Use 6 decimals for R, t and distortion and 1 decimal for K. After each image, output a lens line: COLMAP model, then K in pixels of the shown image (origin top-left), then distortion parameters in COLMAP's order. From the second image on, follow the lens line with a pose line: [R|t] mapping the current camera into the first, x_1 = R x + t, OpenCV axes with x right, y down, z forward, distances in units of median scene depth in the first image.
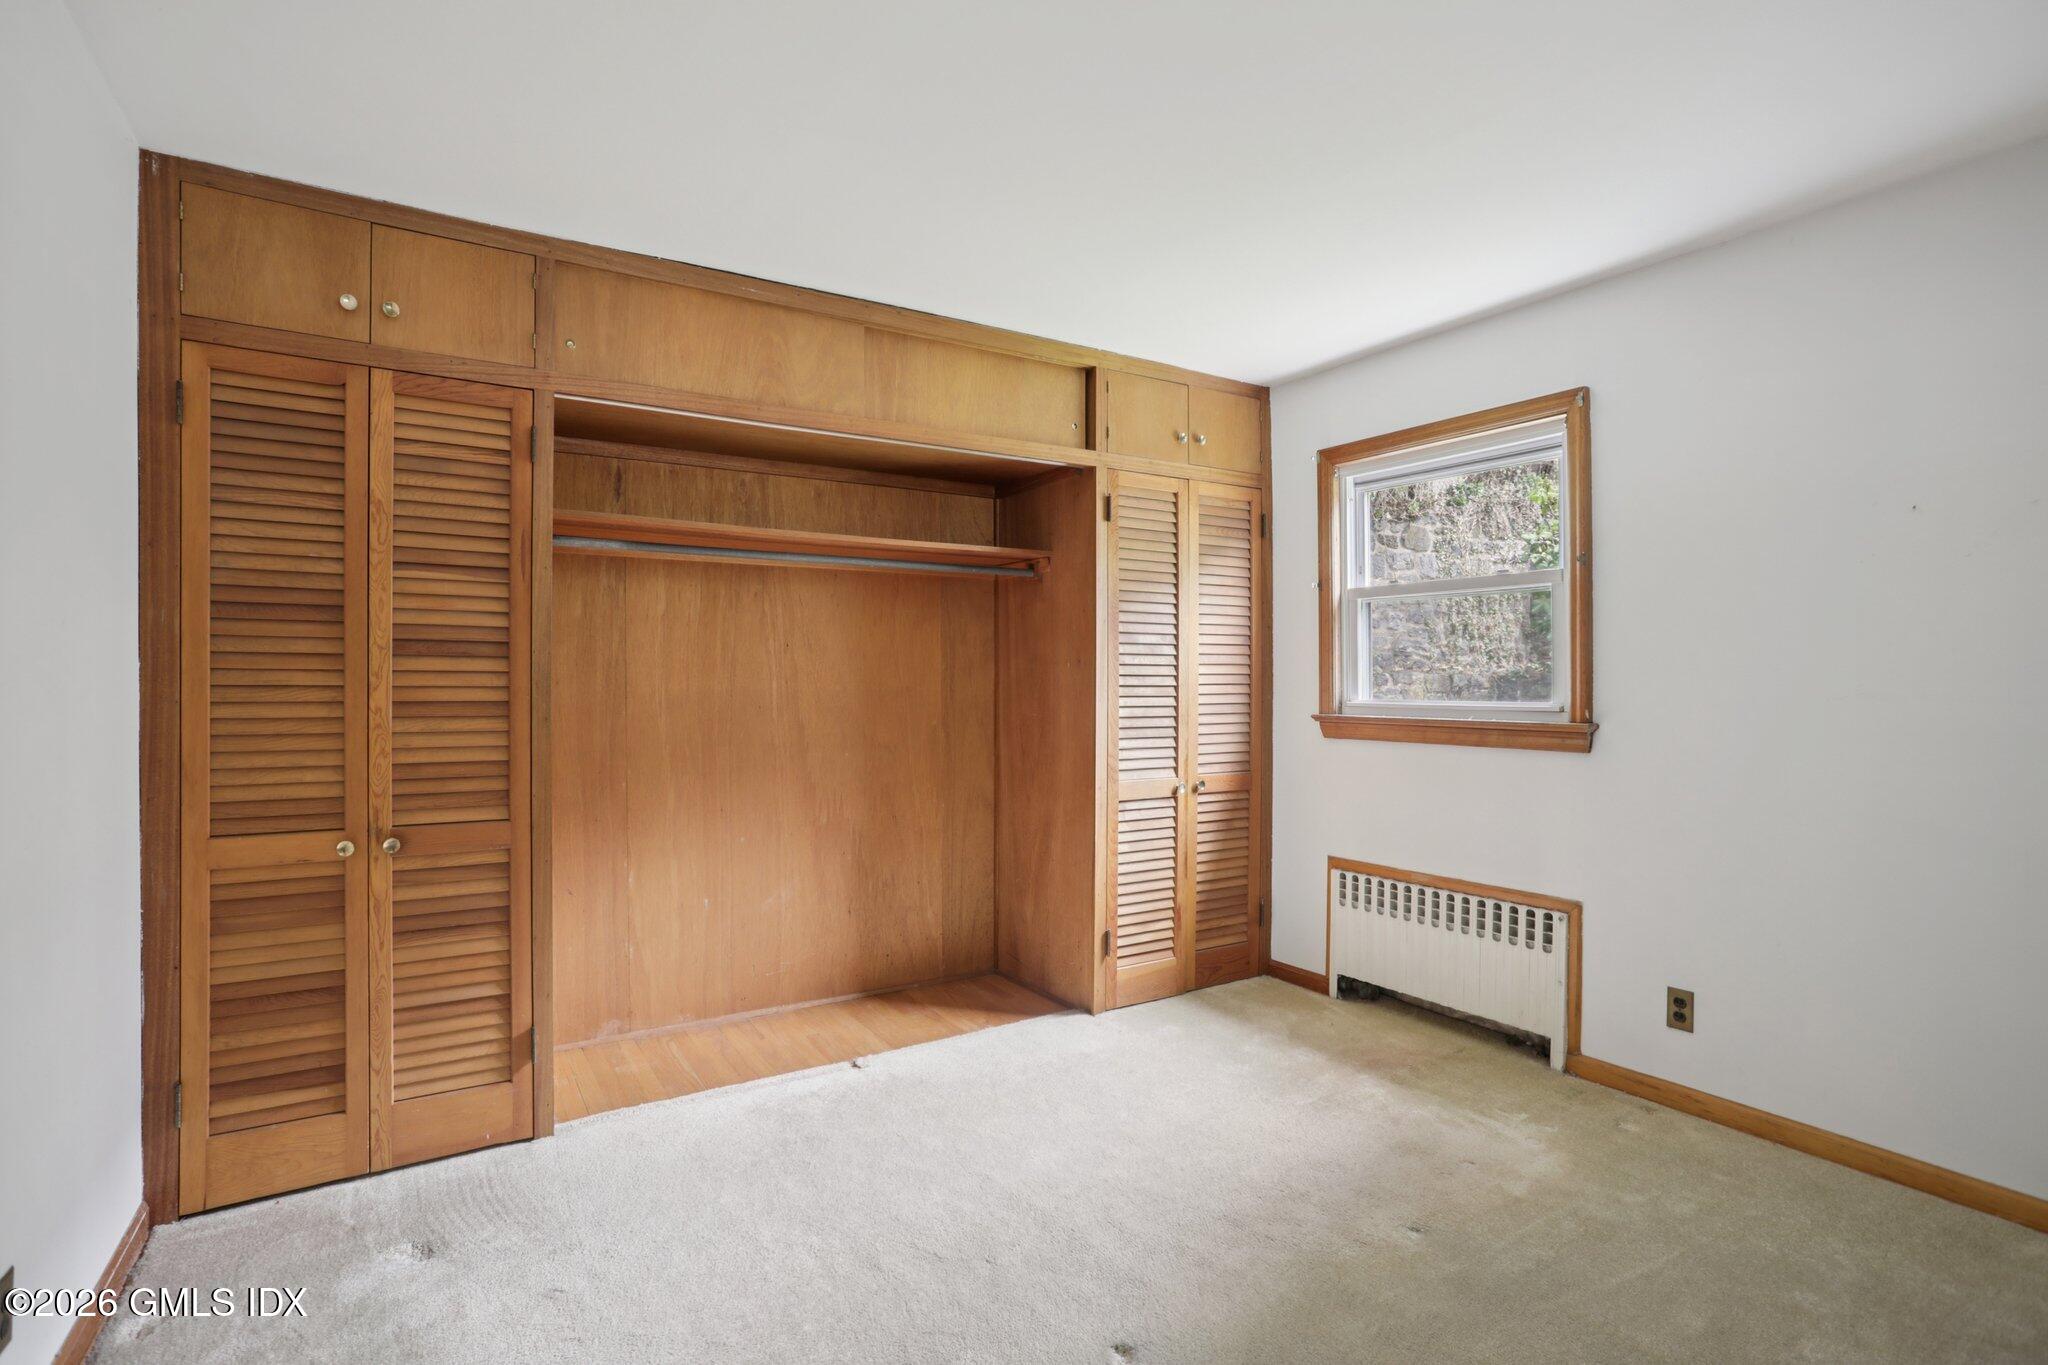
lens RADIAL K [[1012.9, 0, 977.2], [0, 1012.9, 660.6], [0, 0, 1]] dist [-0.068828, 0.027816]
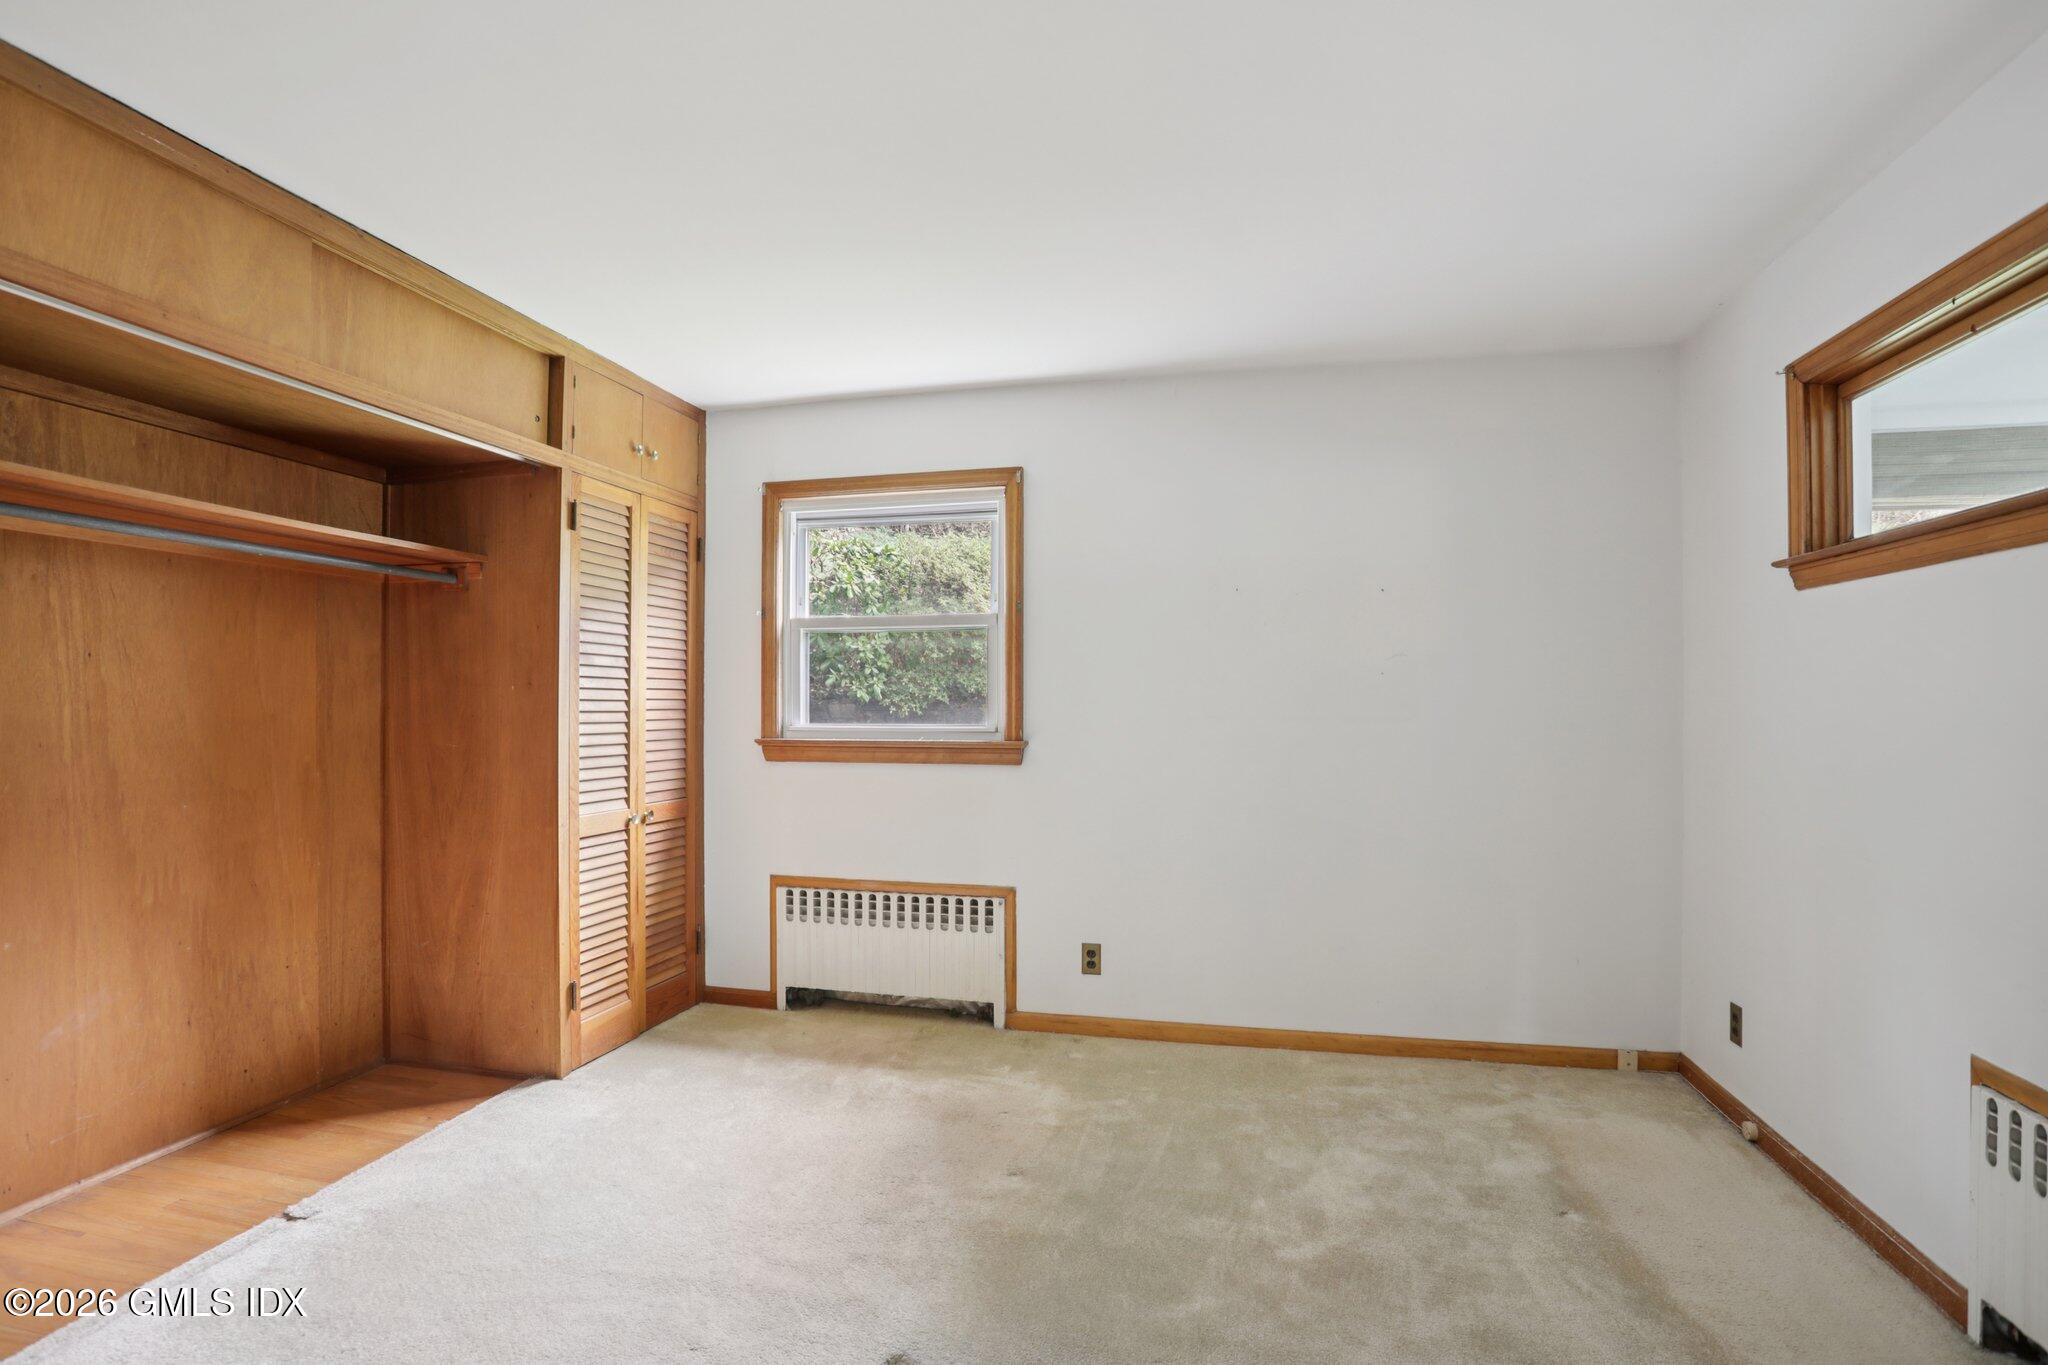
lens RADIAL K [[1012.9, 0, 1037.2], [0, 1012.9, 683.2], [0, 0, 1]] dist [-0.068828, 0.027816]
pose [[0.711474, 0.014775, 0.702557, -0.198483], [-0.013122, 0.999884, -0.007739, 0.001065], [-0.702590, -0.003713, 0.711586, 0.071195]]
